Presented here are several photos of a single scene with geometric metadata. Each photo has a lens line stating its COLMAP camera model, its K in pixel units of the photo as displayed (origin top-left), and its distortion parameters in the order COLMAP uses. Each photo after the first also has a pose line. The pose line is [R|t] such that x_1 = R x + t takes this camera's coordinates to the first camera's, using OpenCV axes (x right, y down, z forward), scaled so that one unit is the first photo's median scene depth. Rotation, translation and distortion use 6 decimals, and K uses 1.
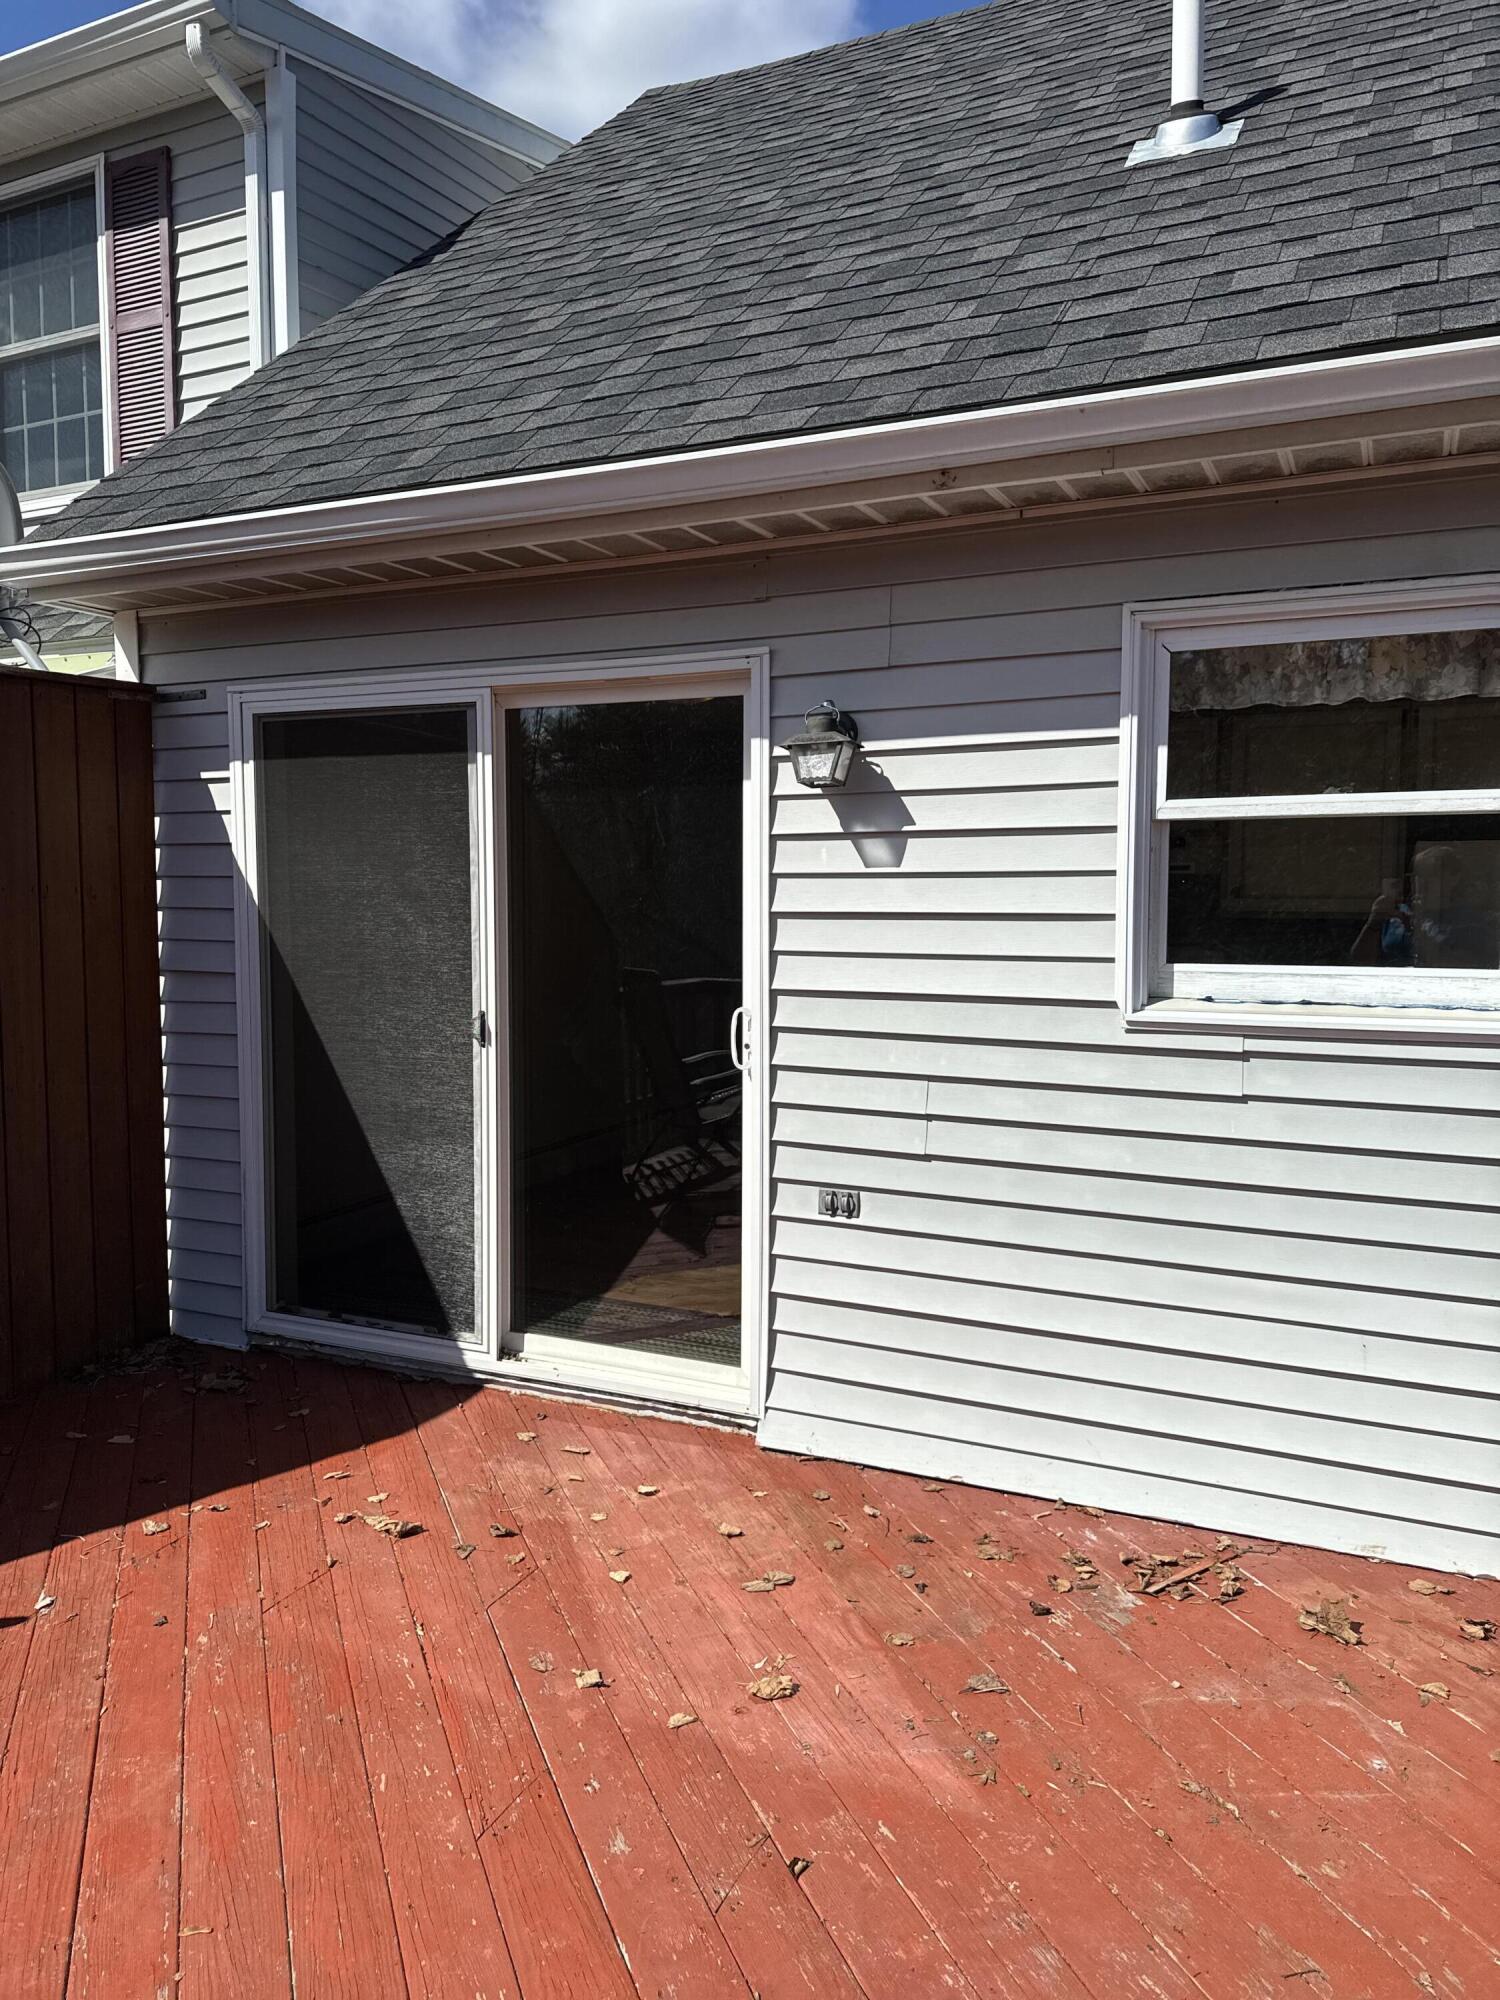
lens RADIAL K [[1419.5, 0, 745.9], [0, 1419.5, 1012.4], [0, 0, 1]] dist [0.045843, -0.059031]
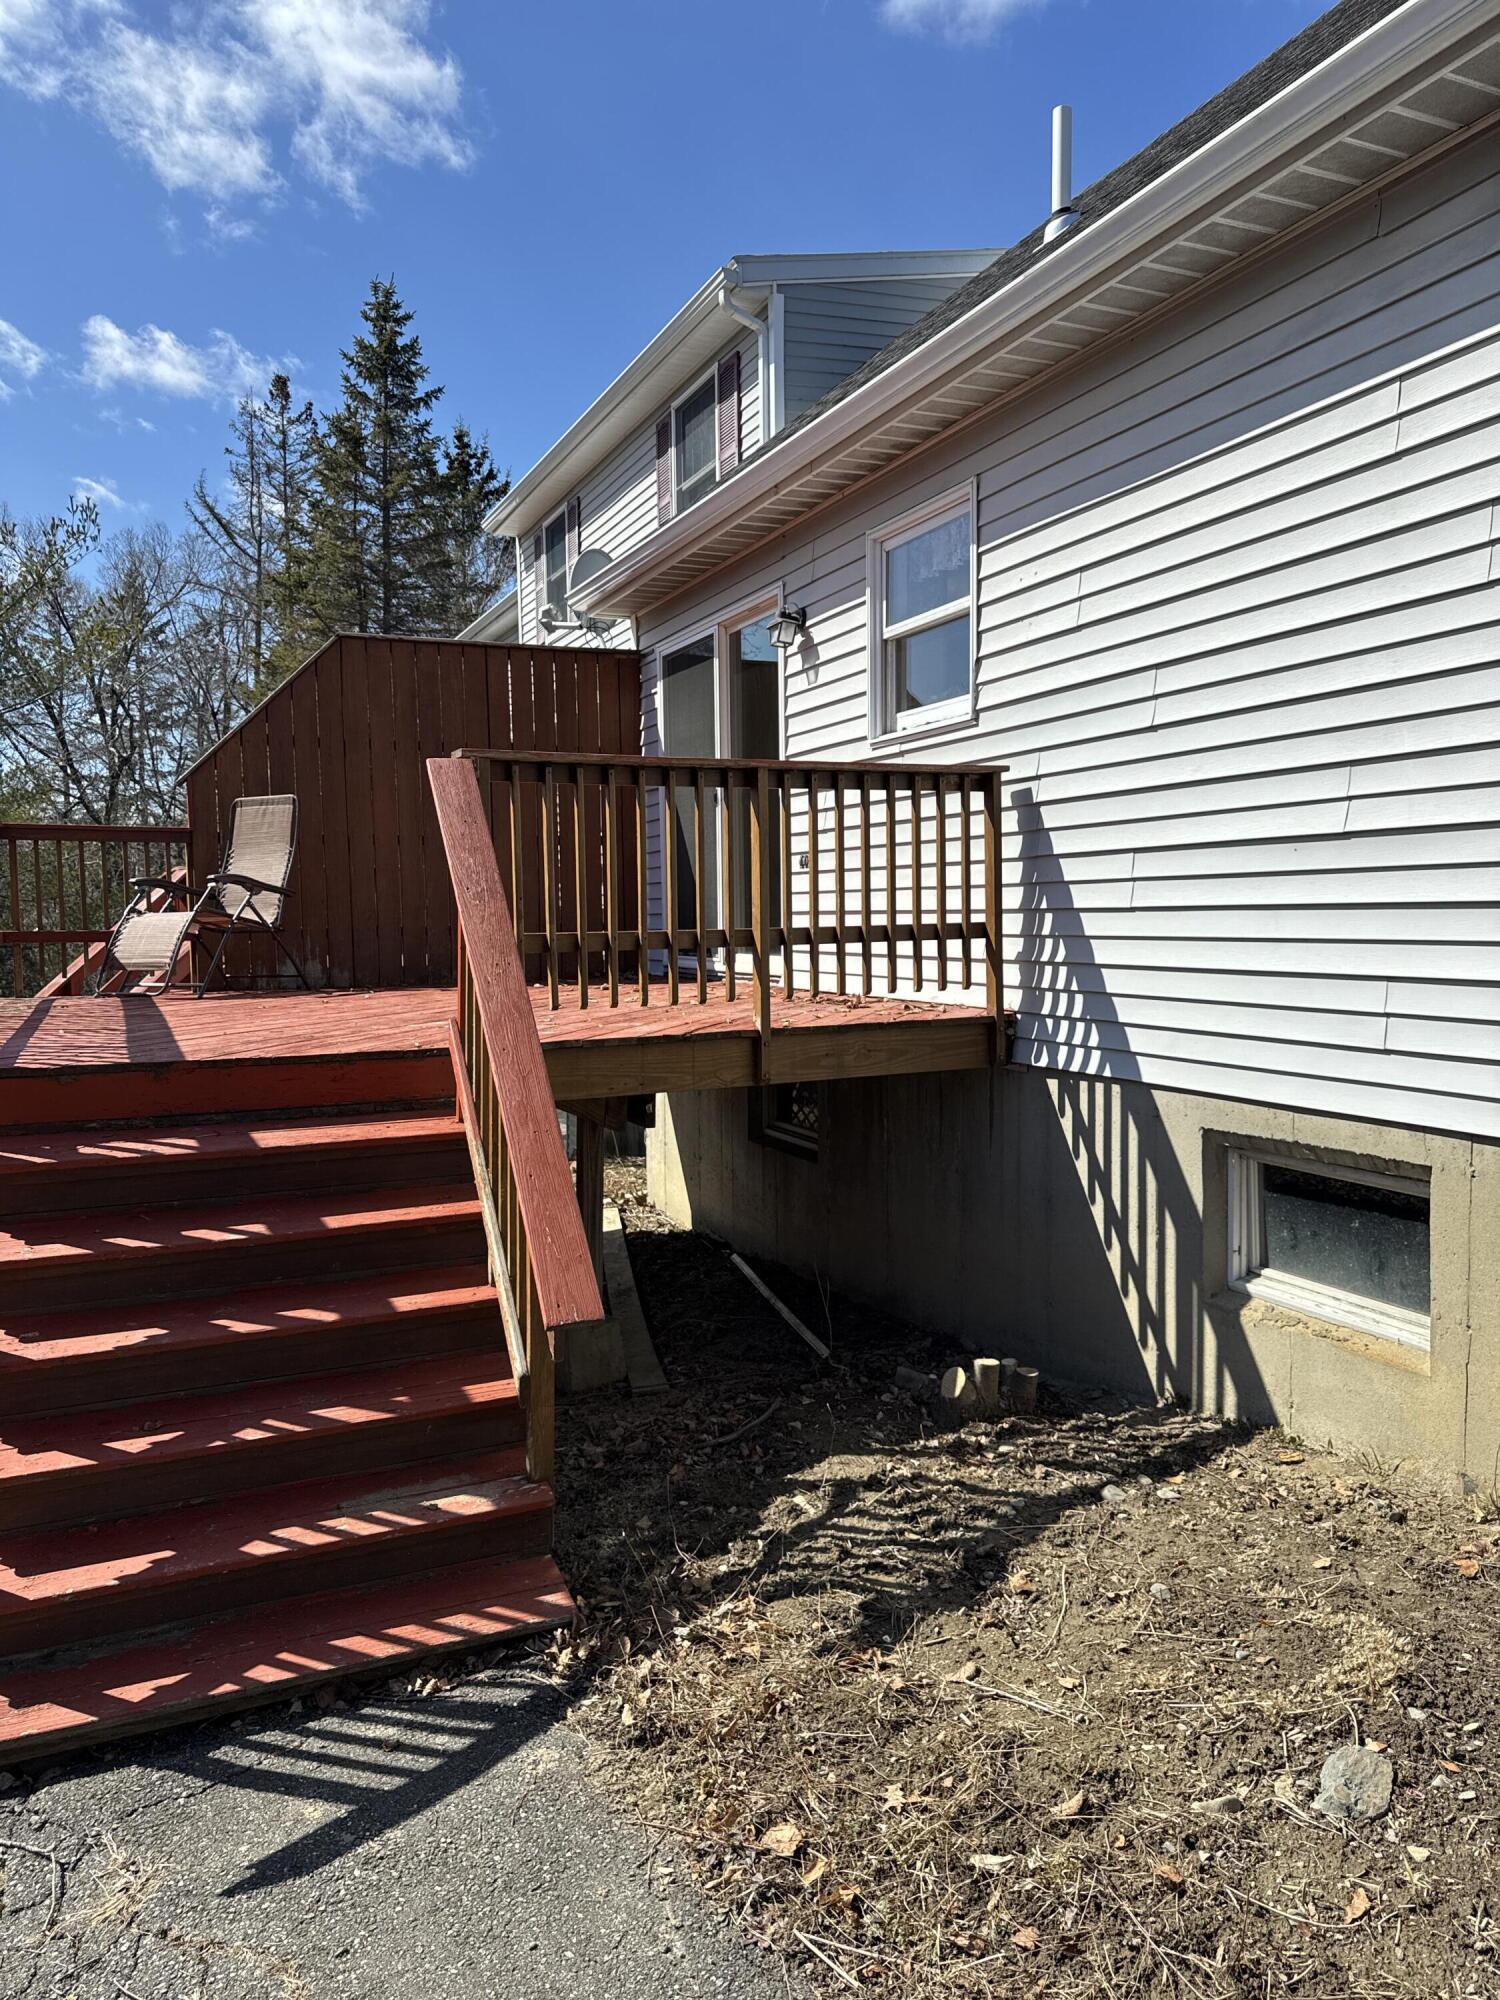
lens RADIAL K [[1419.5, 0, 746.9], [0, 1419.5, 990.1], [0, 0, 1]] dist [0.045843, -0.059031]
pose [[0.759122, 0.019756, -0.650649, 1.202563], [-0.028294, 0.999596, -0.002660, 0.301339], [0.650334, 0.020429, 0.759374, -0.506909]]
